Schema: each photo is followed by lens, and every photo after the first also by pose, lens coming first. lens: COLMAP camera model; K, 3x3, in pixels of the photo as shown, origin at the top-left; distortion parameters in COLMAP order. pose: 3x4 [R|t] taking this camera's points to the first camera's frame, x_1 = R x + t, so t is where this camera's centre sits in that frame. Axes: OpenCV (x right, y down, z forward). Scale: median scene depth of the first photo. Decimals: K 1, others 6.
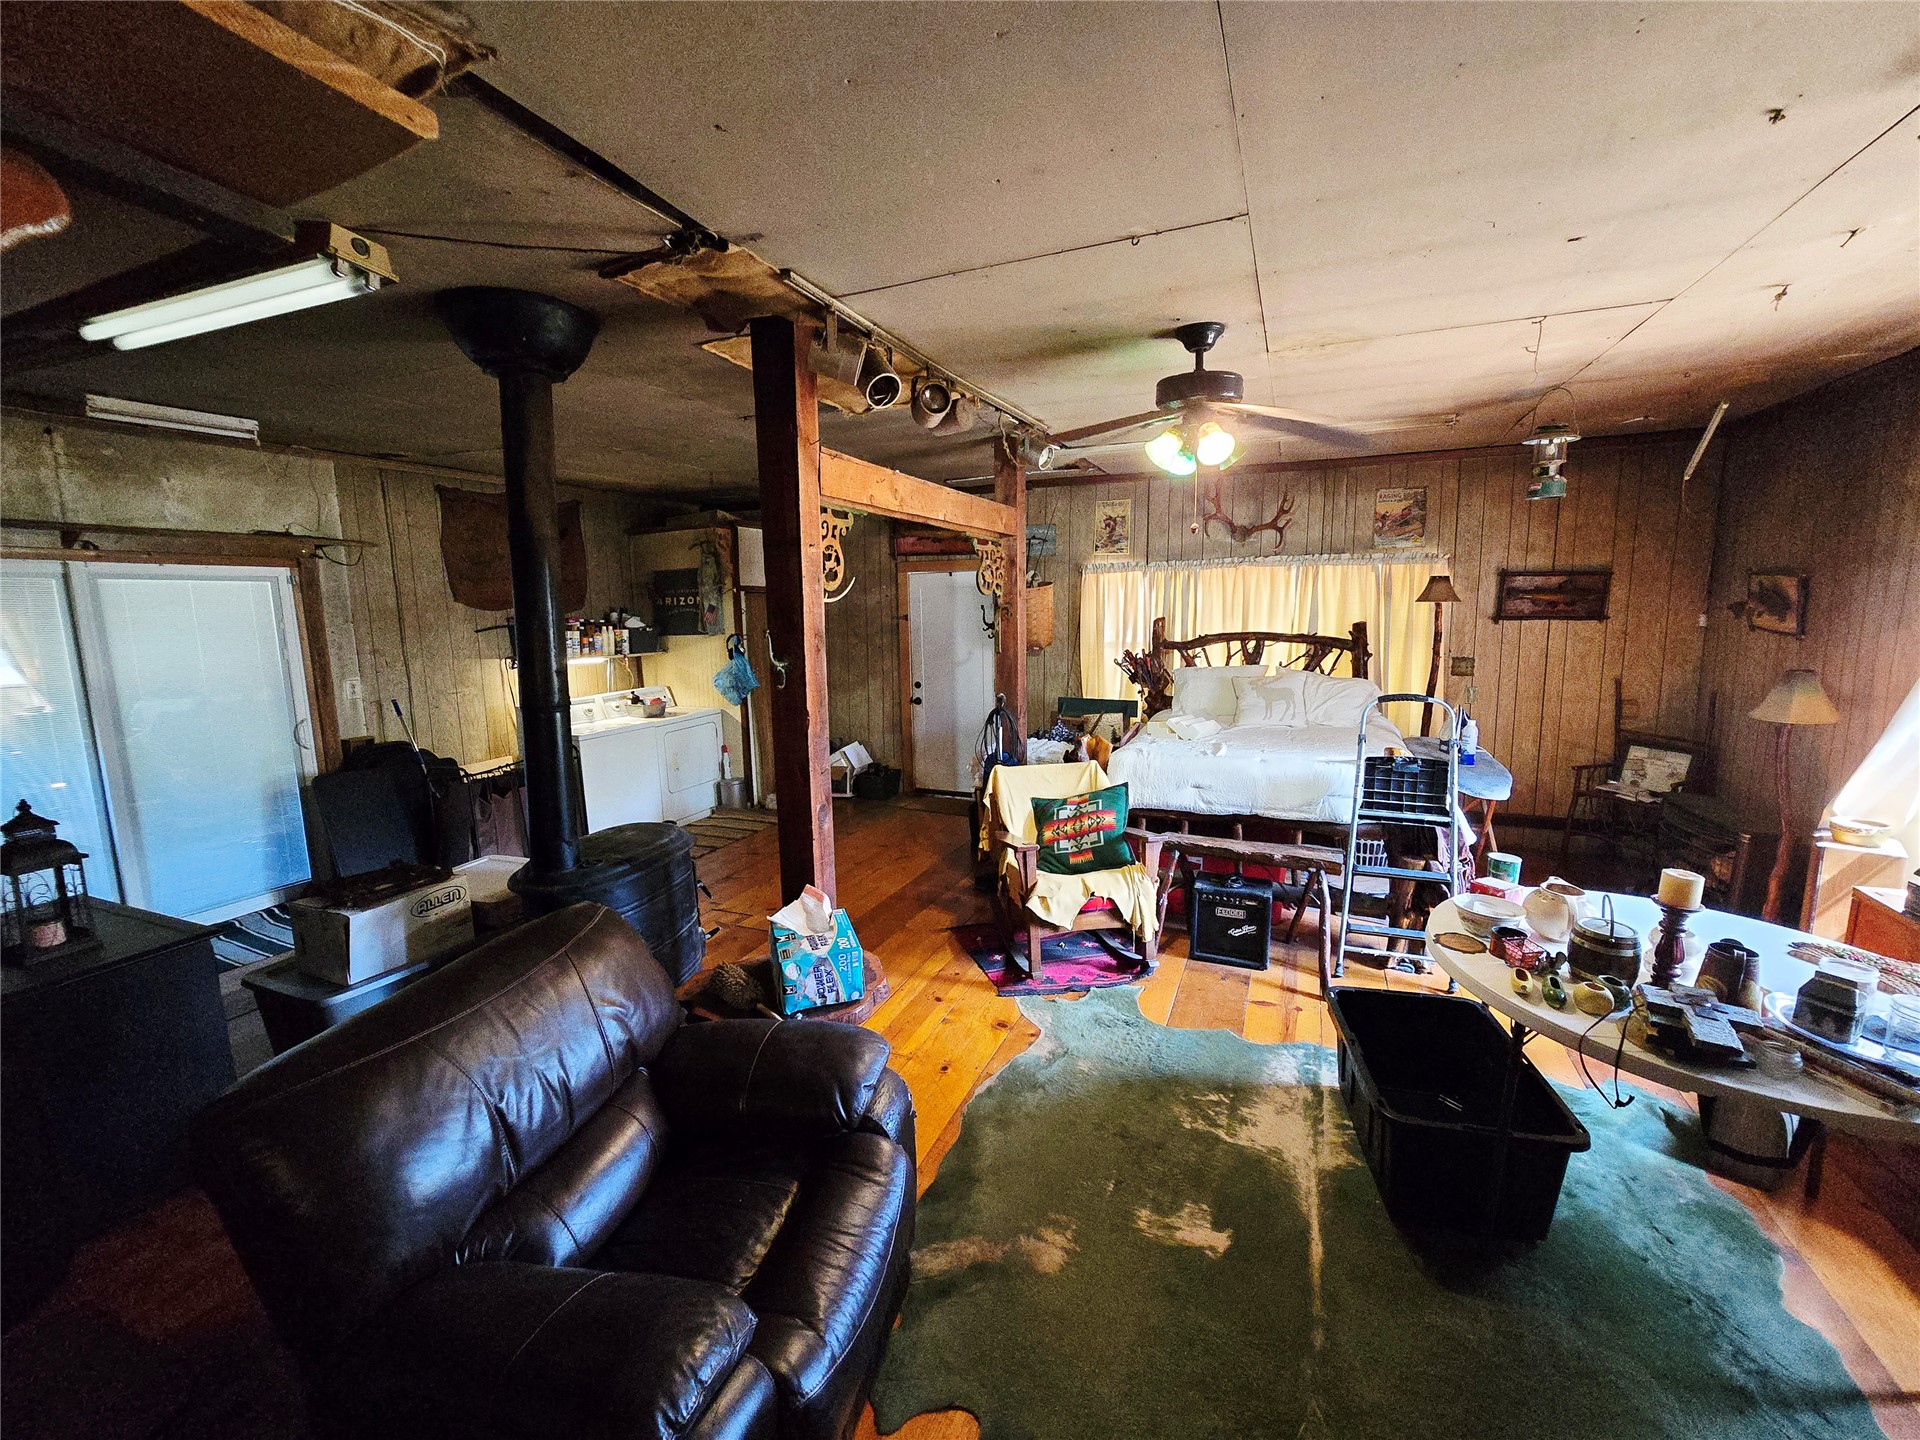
lens RADIAL K [[789.5, 0, 966.6], [0, 789.5, 717.4], [0, 0, 1]] dist [-0.004391, 0.001729]
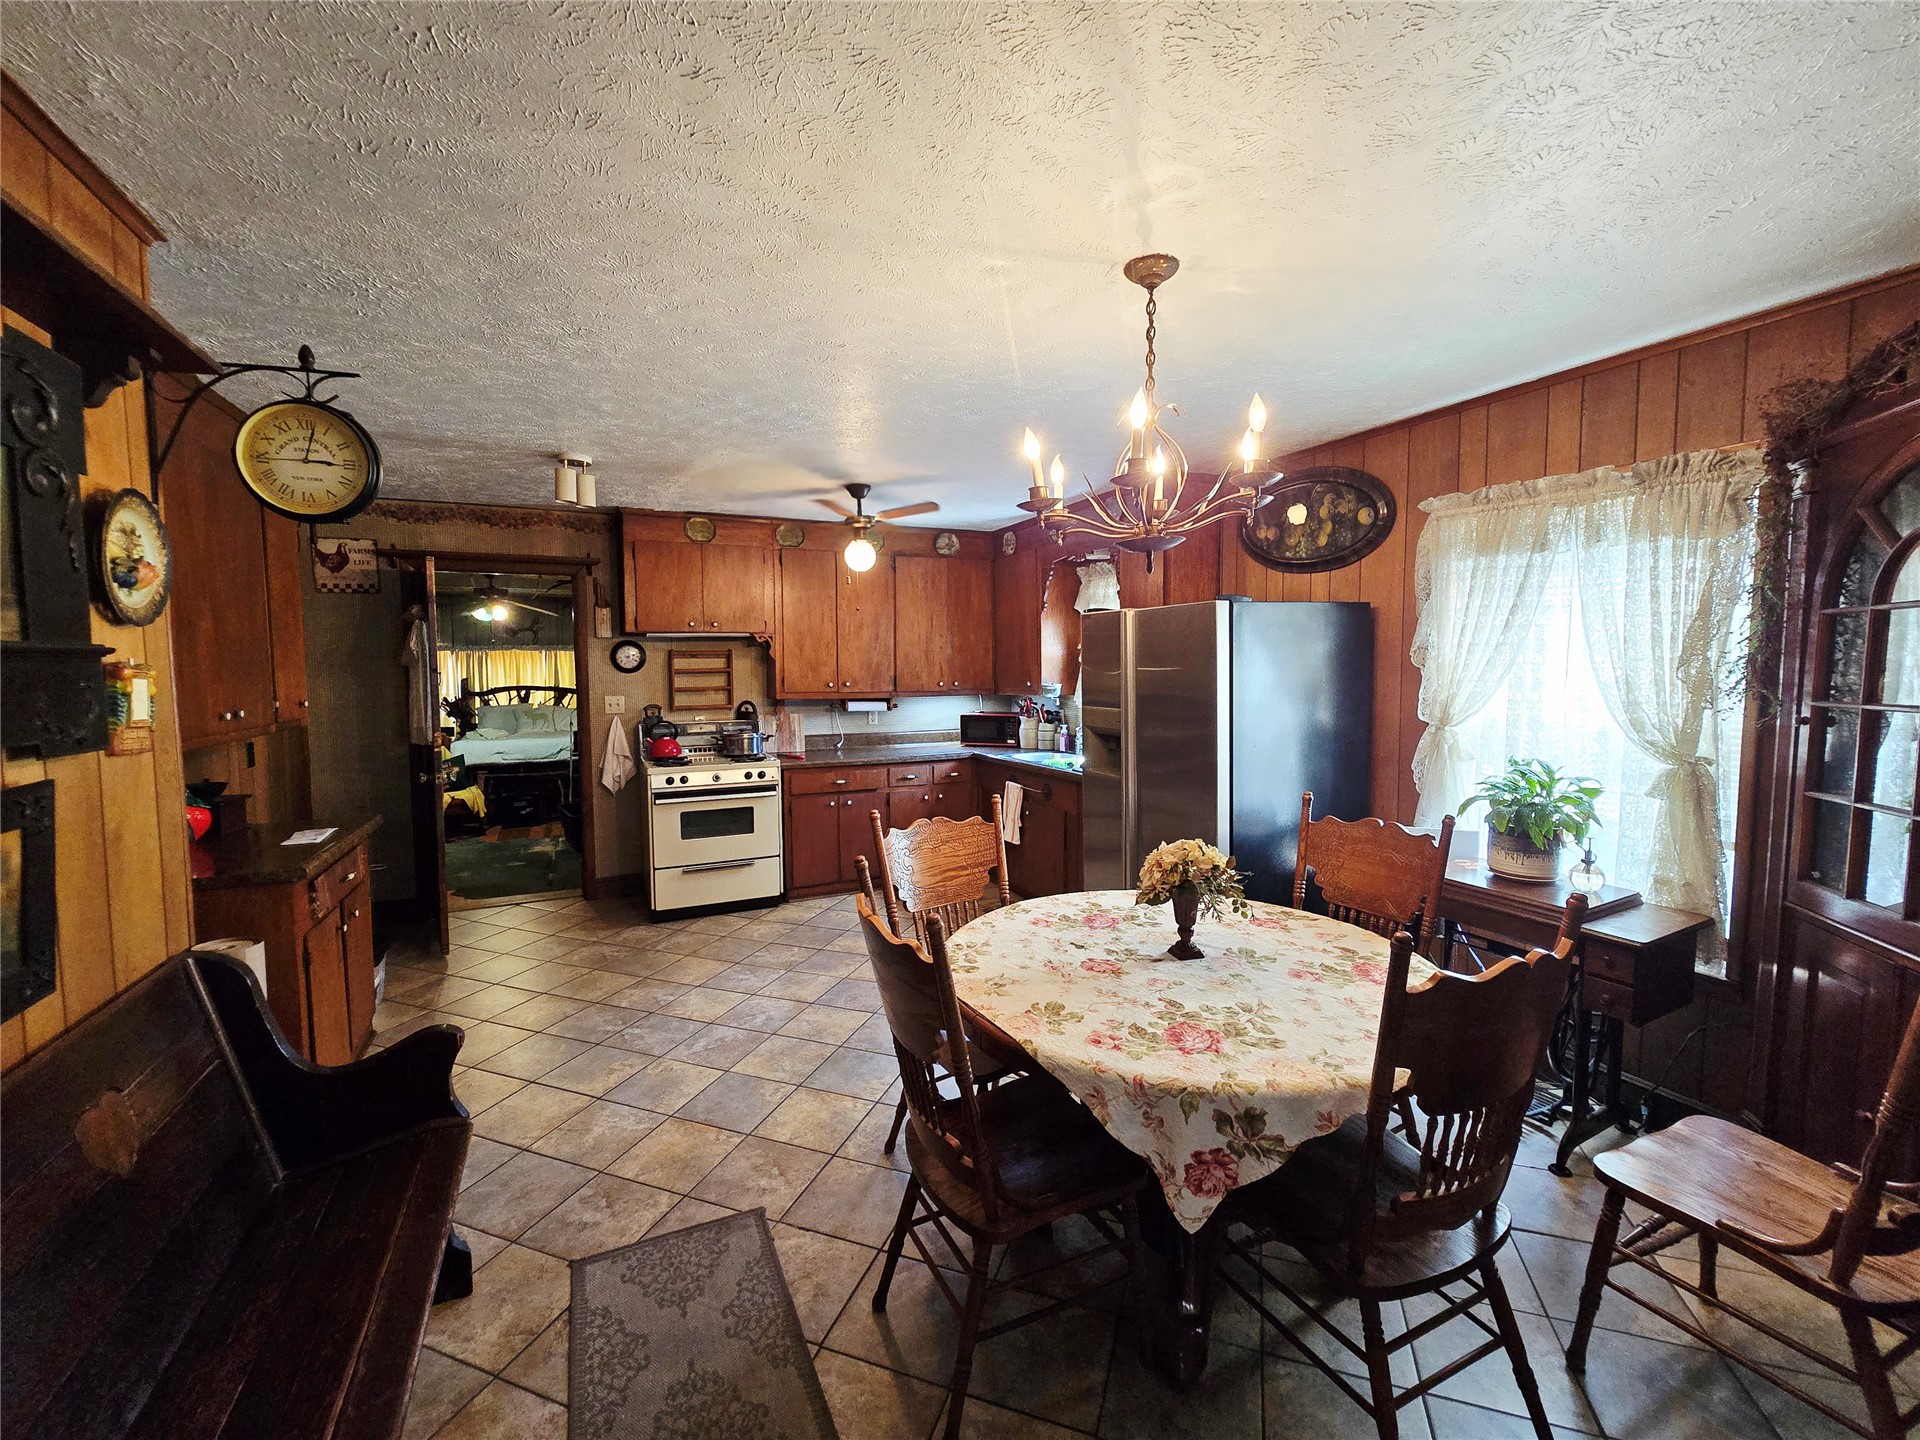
lens RADIAL K [[789.5, 0, 953.6], [0, 789.5, 714.0], [0, 0, 1]] dist [-0.004391, 0.001729]
pose [[0.670940, -0.040883, 0.740384, -0.330946], [0.100684, 0.994255, -0.036338, 0.126291], [-0.734645, 0.098925, 0.671201, -0.974198]]
